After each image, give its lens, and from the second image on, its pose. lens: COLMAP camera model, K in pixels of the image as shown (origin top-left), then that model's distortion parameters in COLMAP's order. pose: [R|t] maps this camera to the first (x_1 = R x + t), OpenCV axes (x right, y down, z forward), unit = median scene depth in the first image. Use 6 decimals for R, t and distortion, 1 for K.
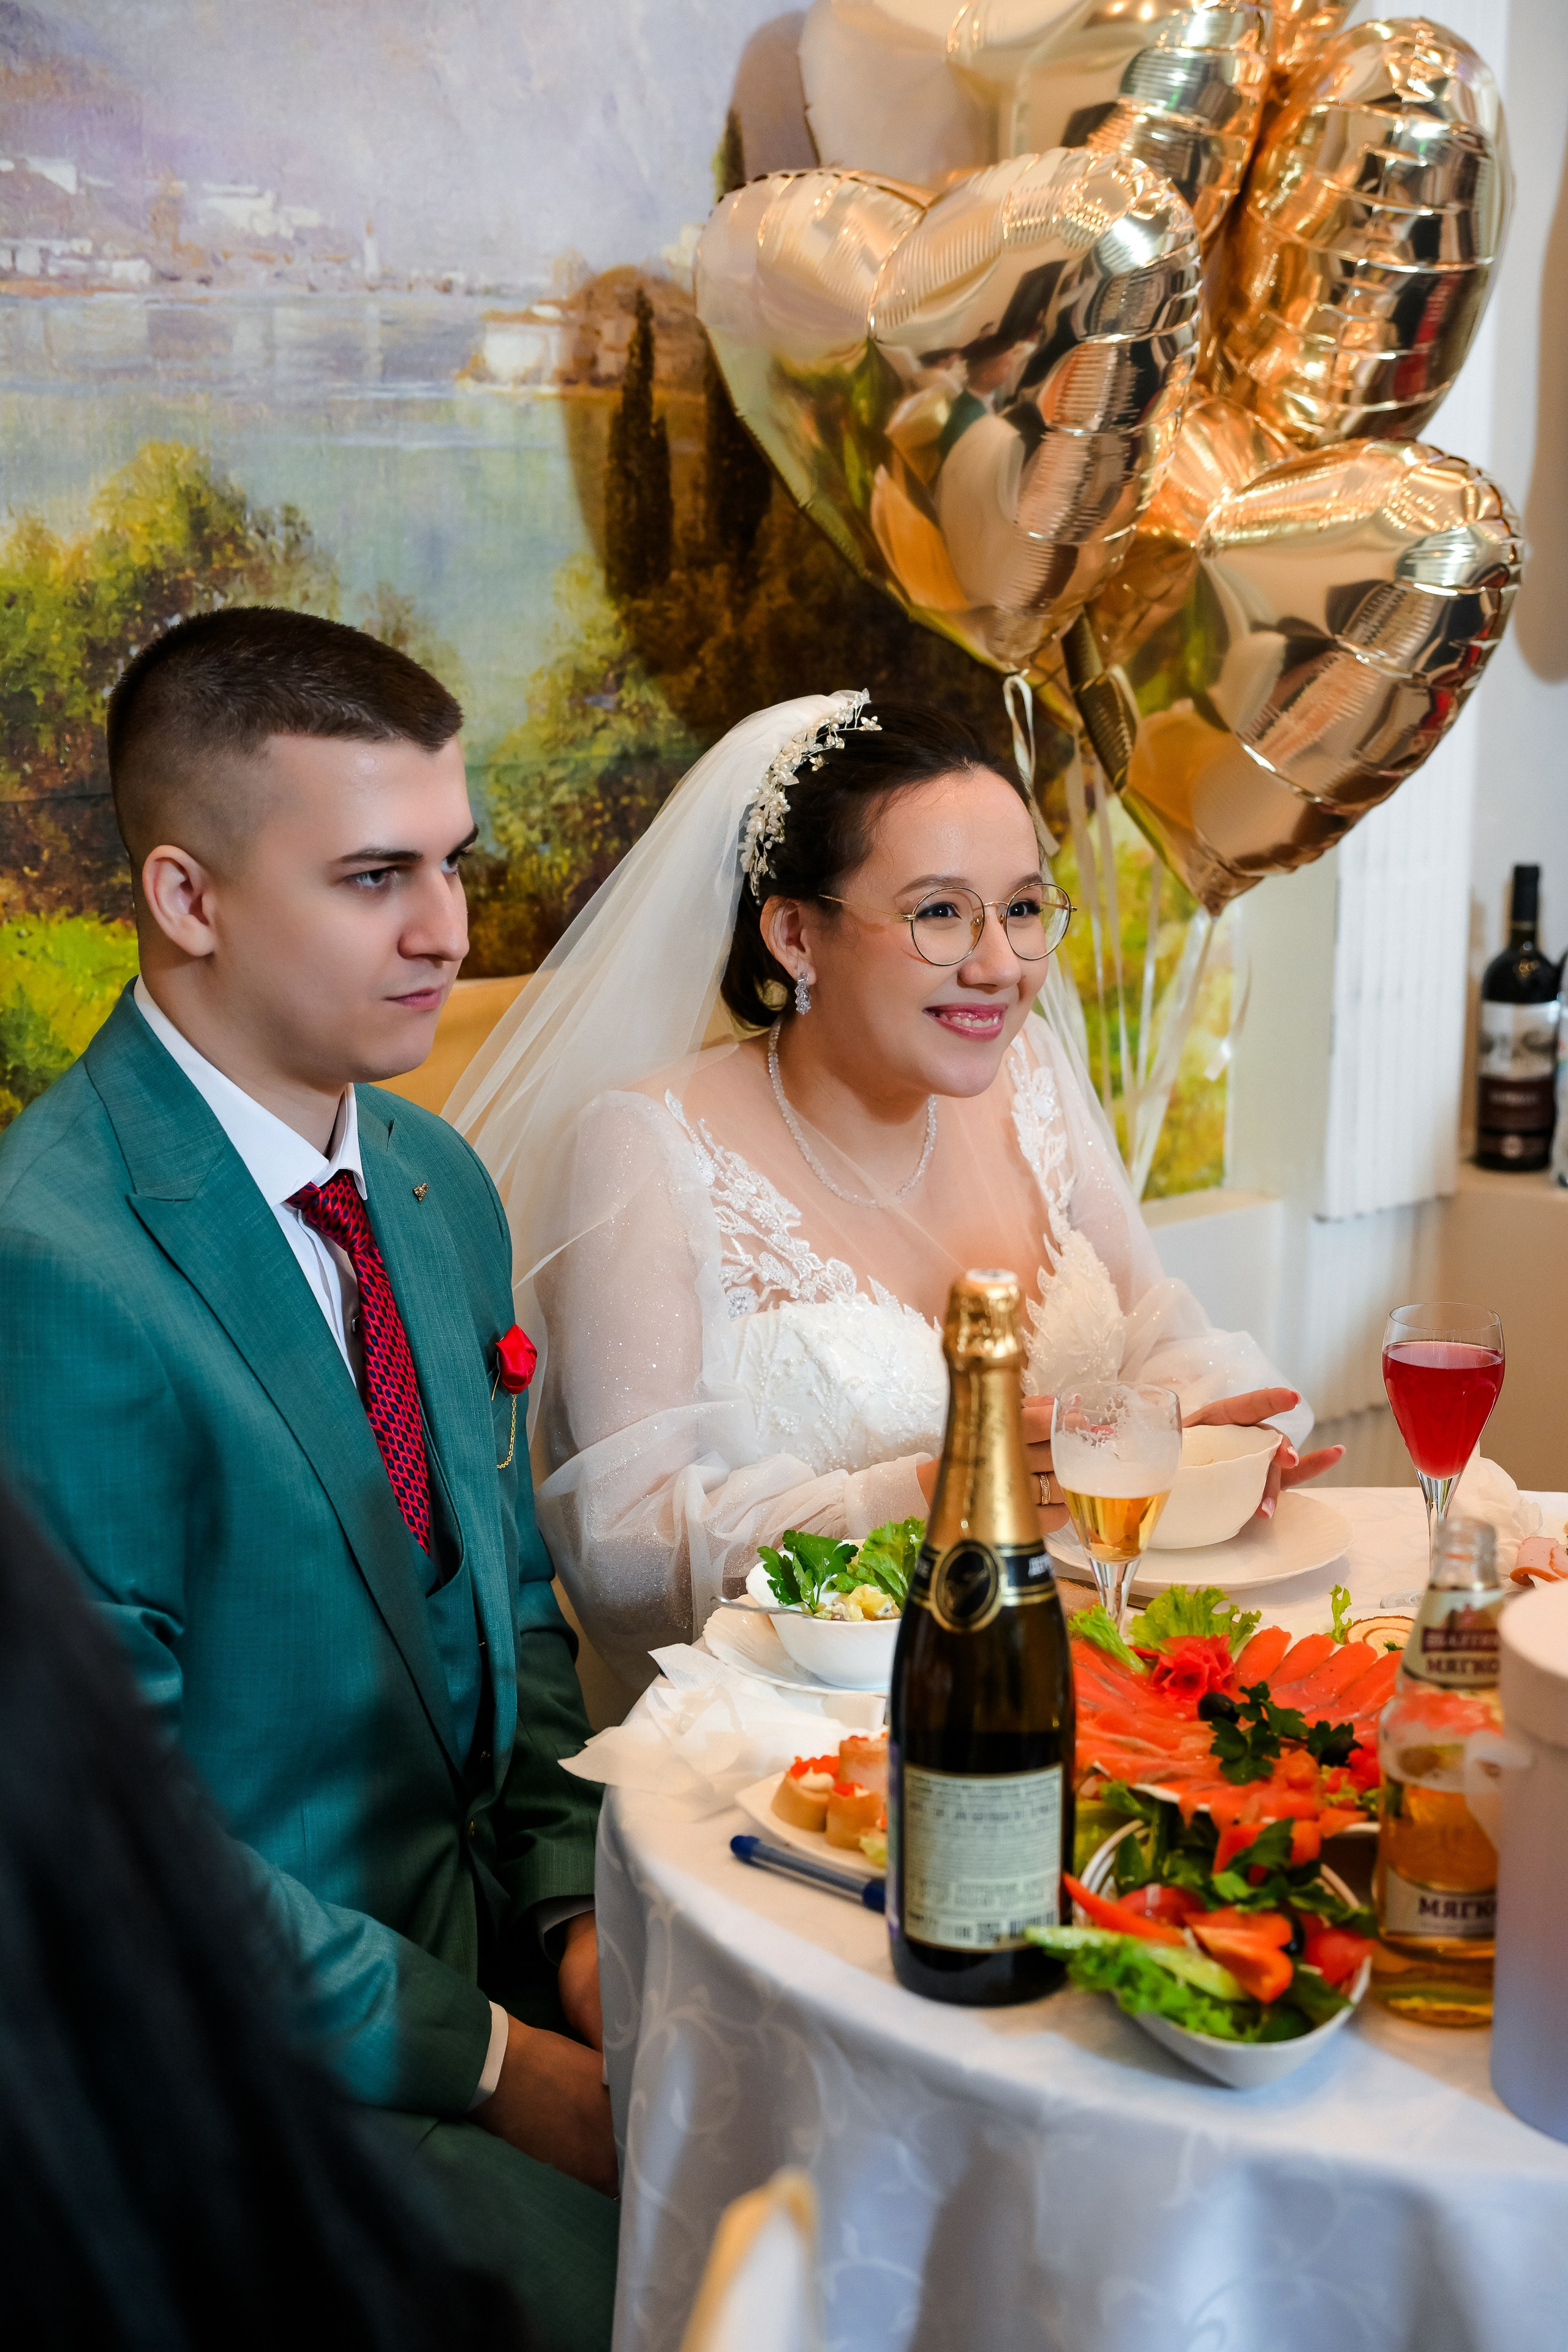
lens RADIAL K [[3650.8, 0, 795.1], [0, 3650.8, 1166.7], [0, 0, 1]] dist [-0.021664, 0.000000]
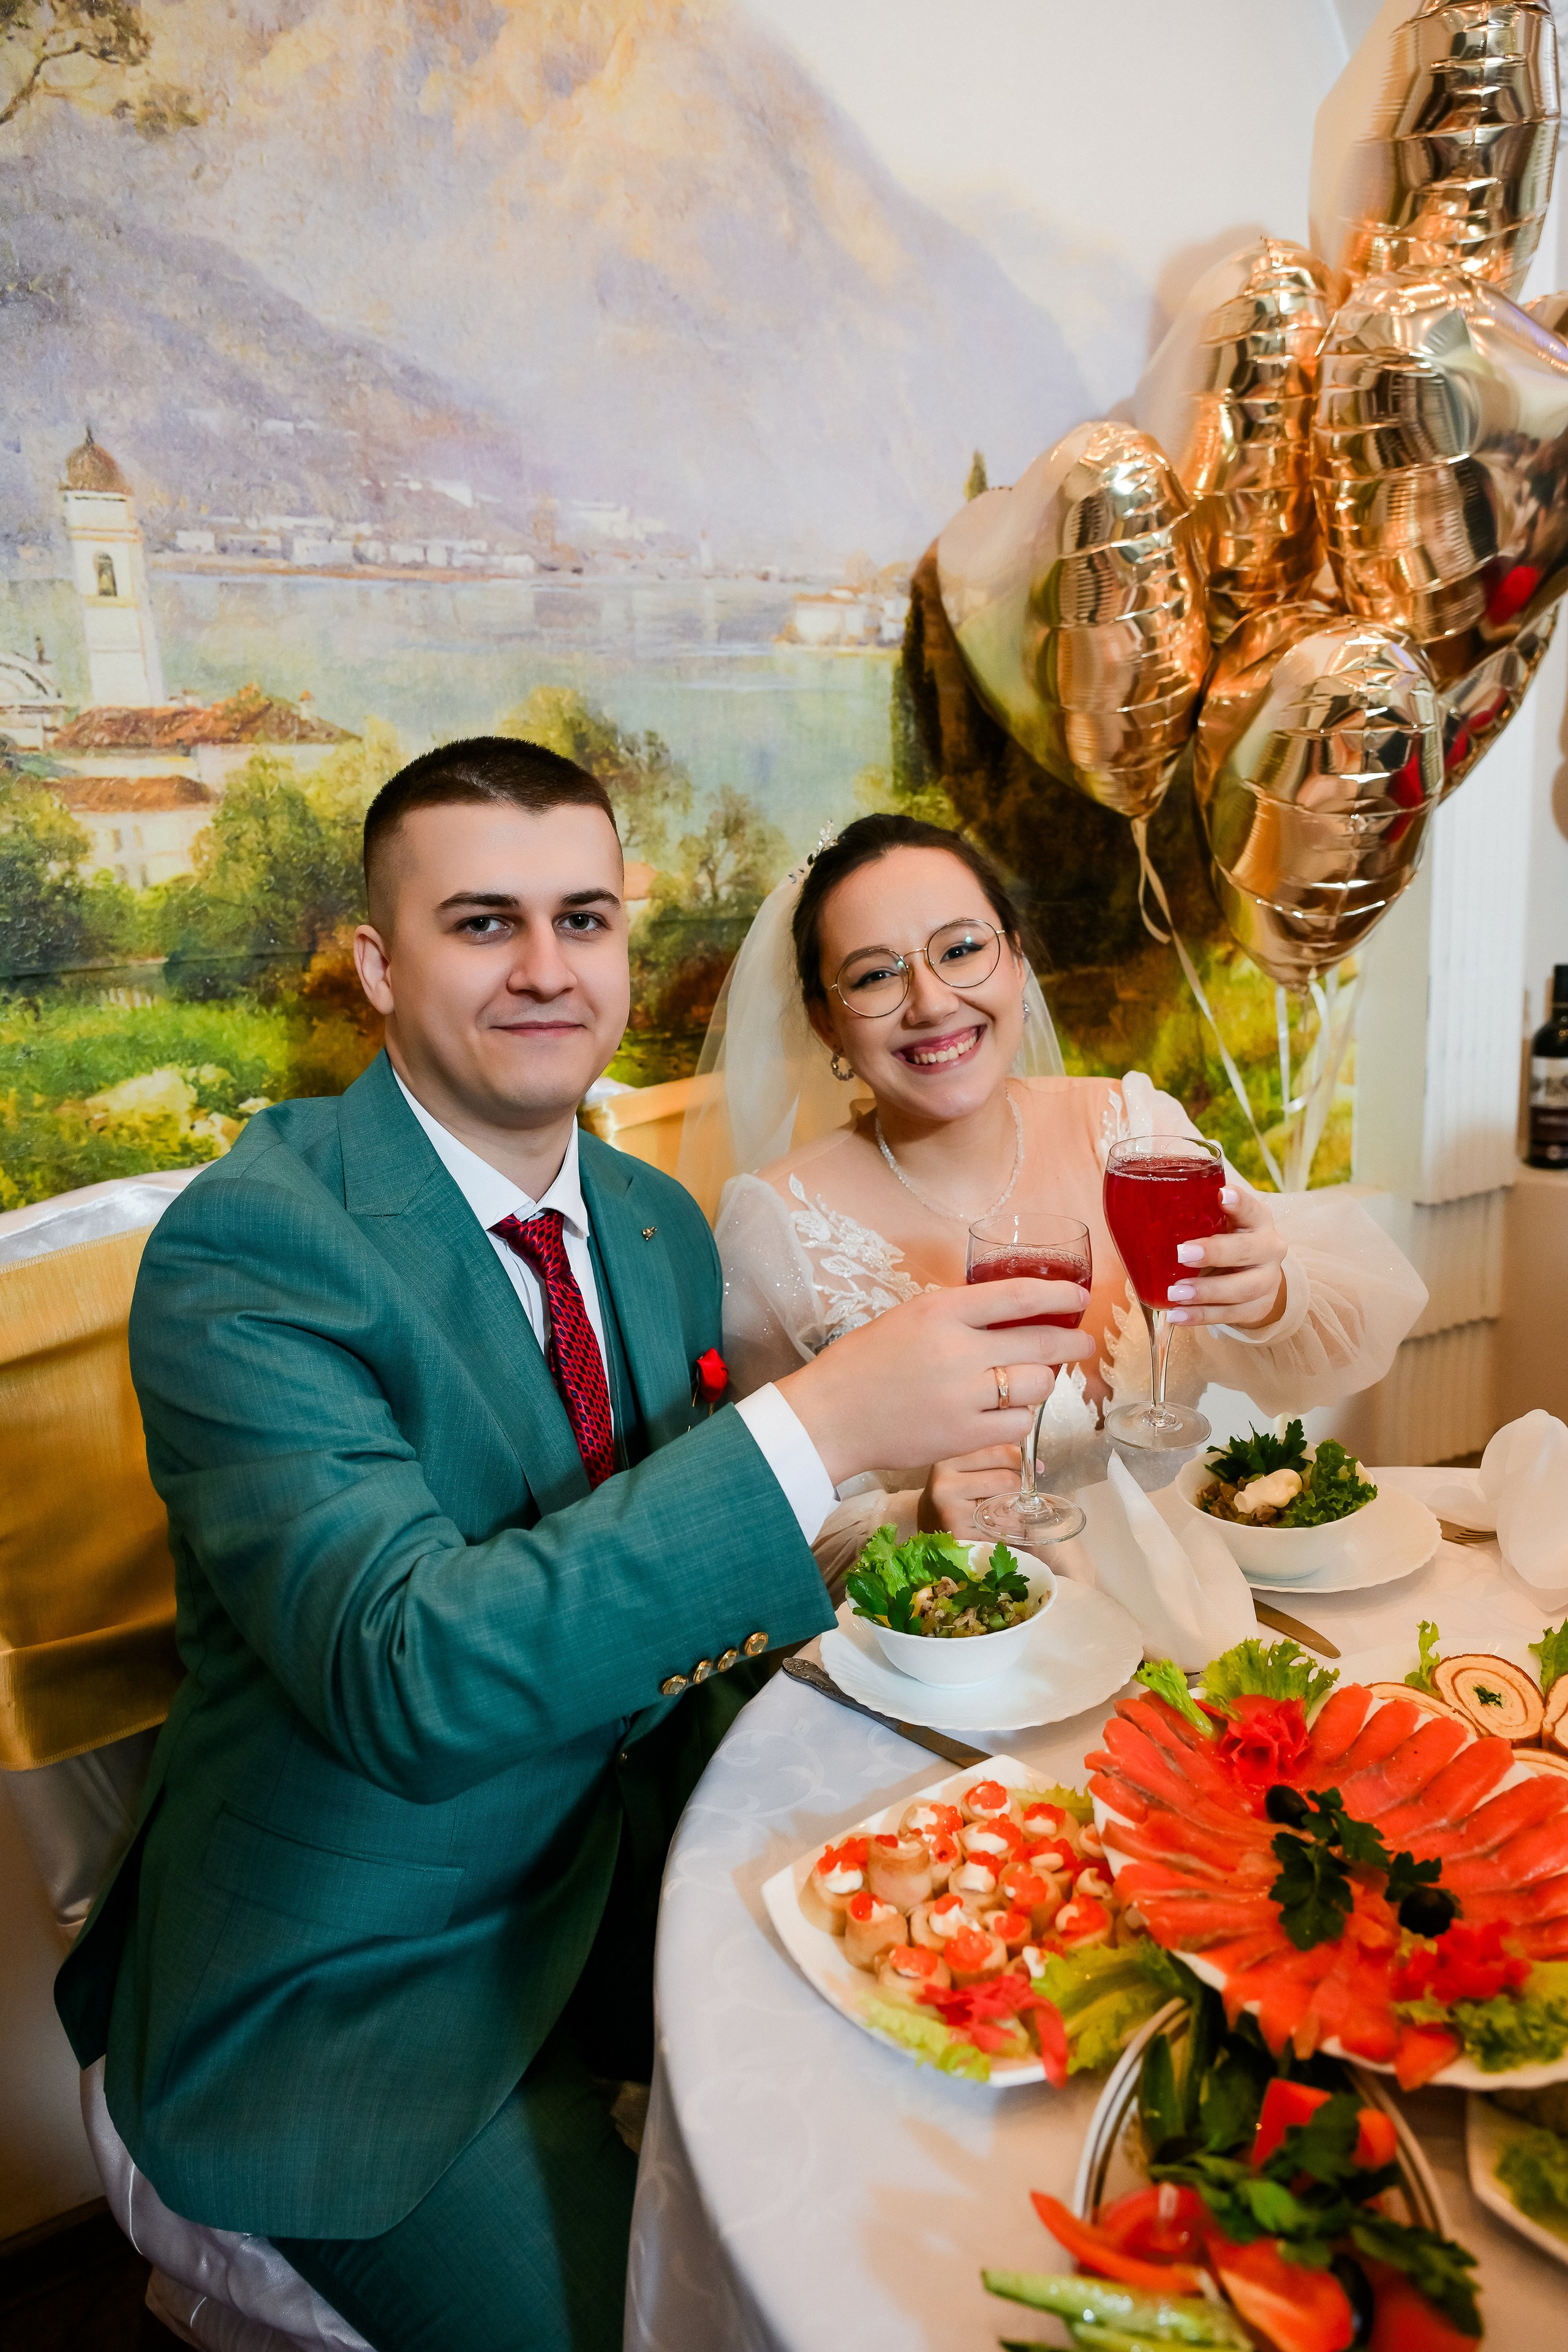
lens RADIAL K [[1625.5, 0, 768.7], [0, 1625.5, 1173.4], [0, 0, 1]] dist [-0.004354, 0.006511]
pose [[0.971975, -0.013583, -0.234691, 0.054213], [0.016476, 0.999810, 0.010371, -0.012714], [0.234506, -0.013947, 0.972015, 0.382174]]
